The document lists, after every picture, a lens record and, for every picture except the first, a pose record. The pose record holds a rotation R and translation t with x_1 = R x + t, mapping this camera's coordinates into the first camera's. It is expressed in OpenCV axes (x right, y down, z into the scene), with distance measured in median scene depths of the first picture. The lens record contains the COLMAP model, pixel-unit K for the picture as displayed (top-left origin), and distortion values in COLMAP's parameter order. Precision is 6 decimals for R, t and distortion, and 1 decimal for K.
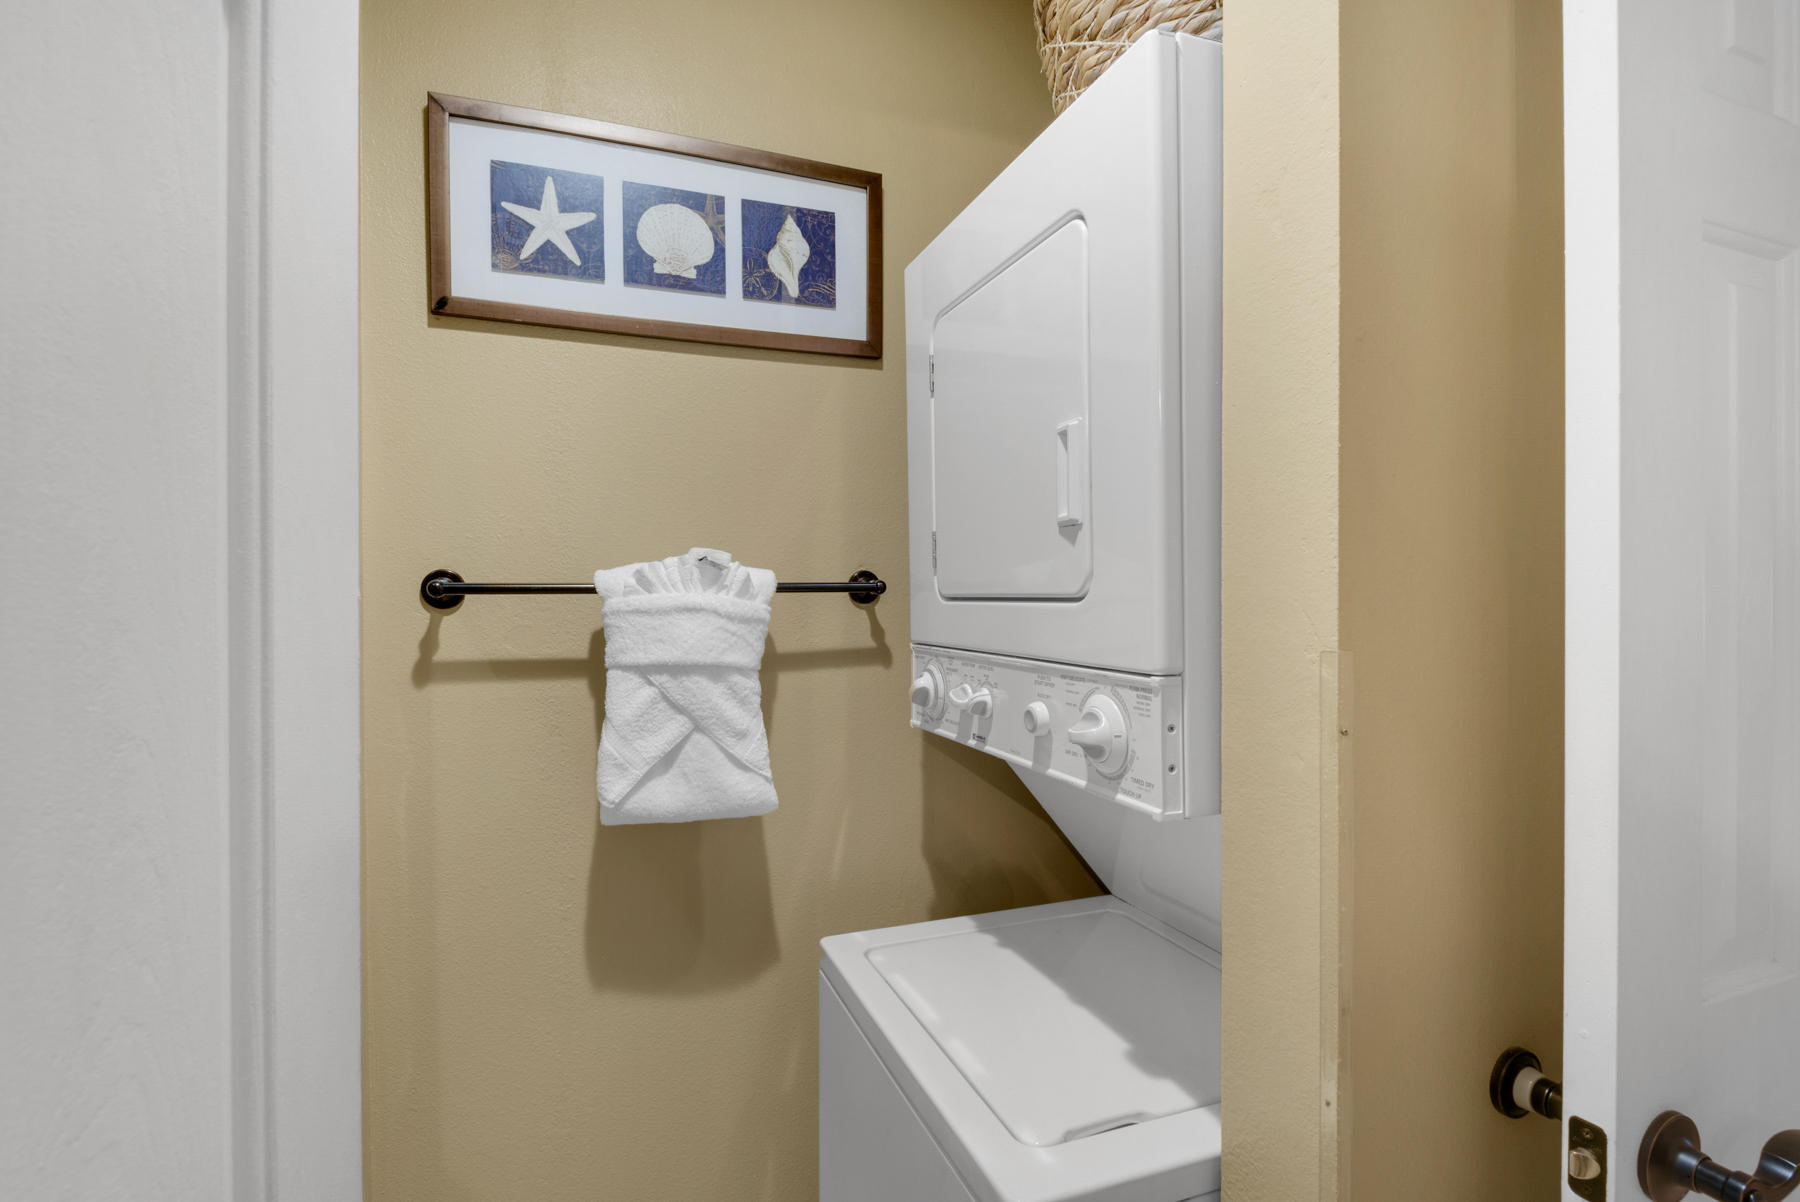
lens RADIAL K [[891.2, 0, 921.3], [0, 891.2, 603.8], [0, 0, 1]] dist [0.032031, -0.035843]
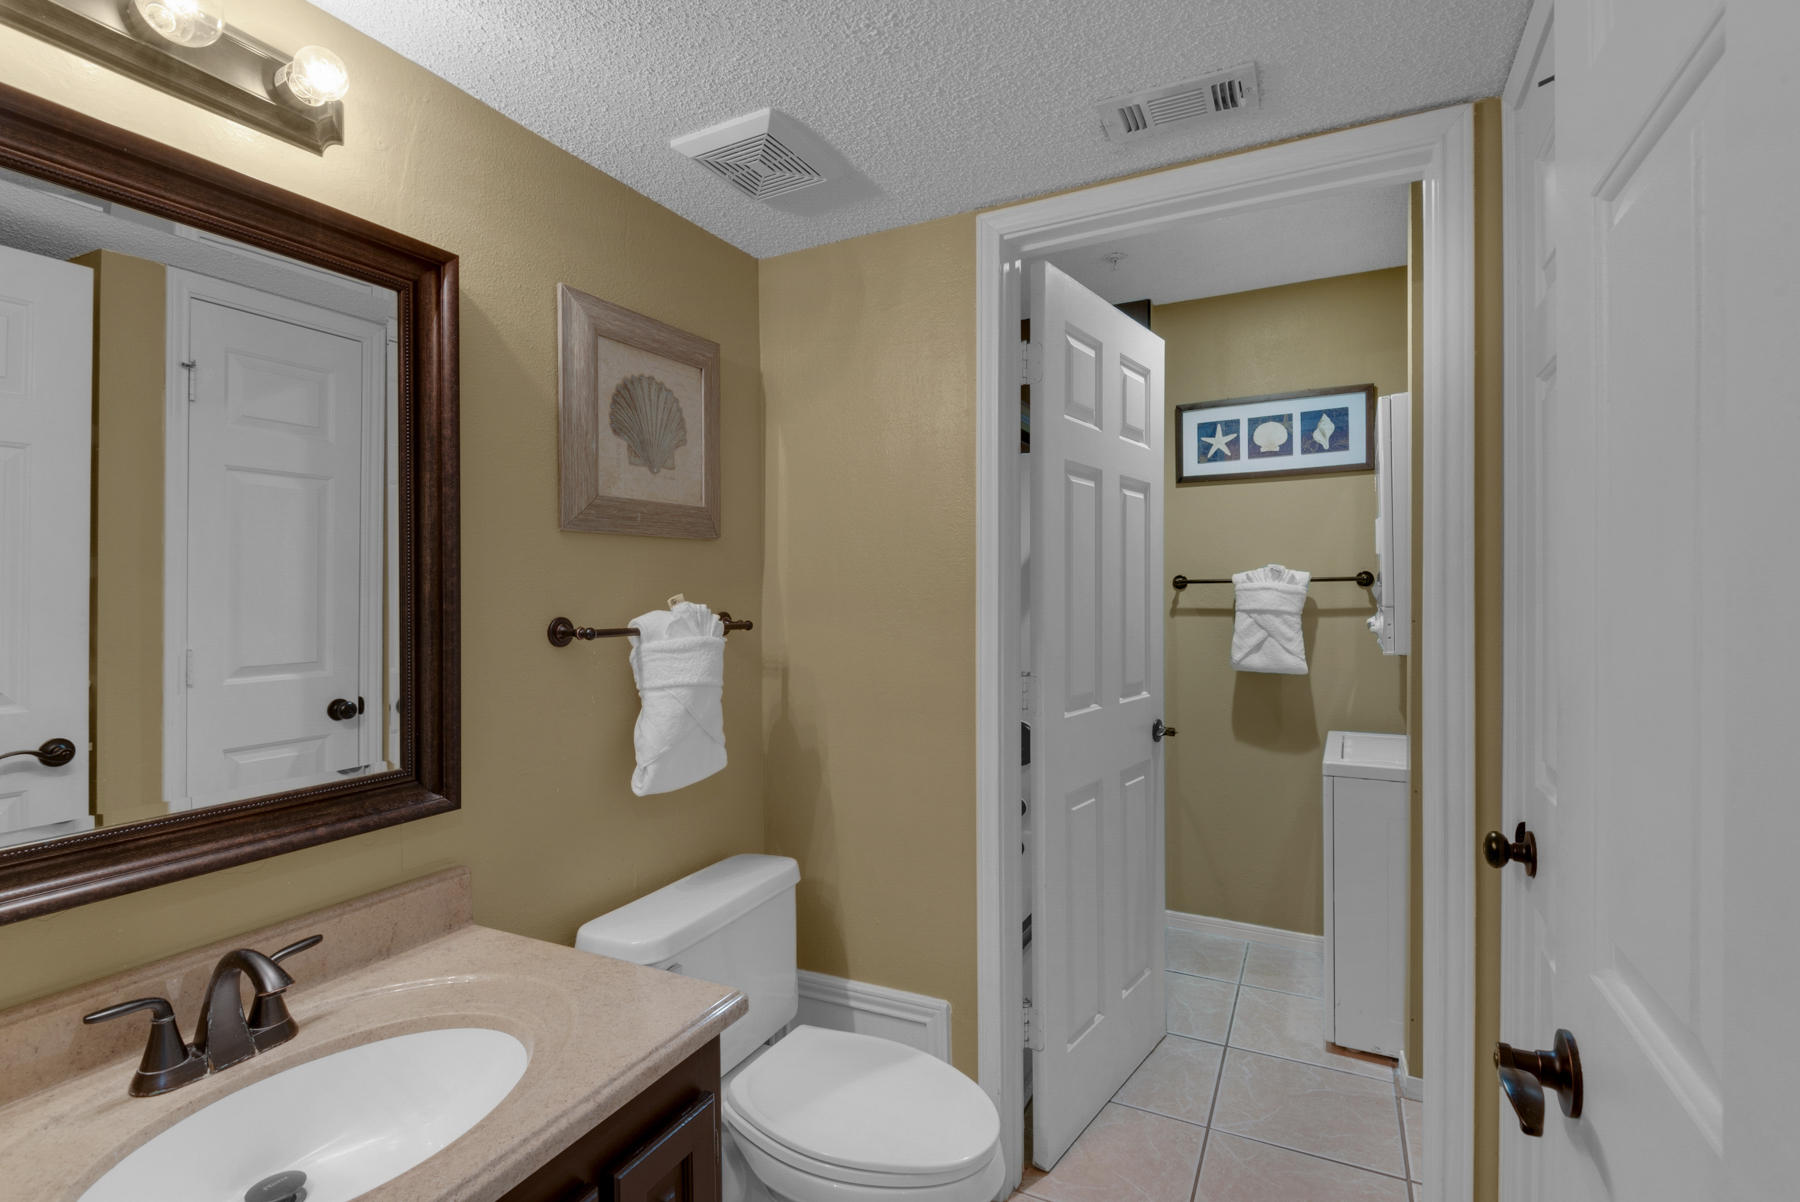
lens RADIAL K [[846.3, 0, 896.5], [0, 846.3, 601.8], [0, 0, 1]] dist [0.021497, -0.019475]
pose [[0.649577, 0.005229, -0.760278, 0.882226], [-0.003970, 0.999986, 0.003486, 0.038761], [0.760286, 0.000753, 0.649588, -1.356449]]
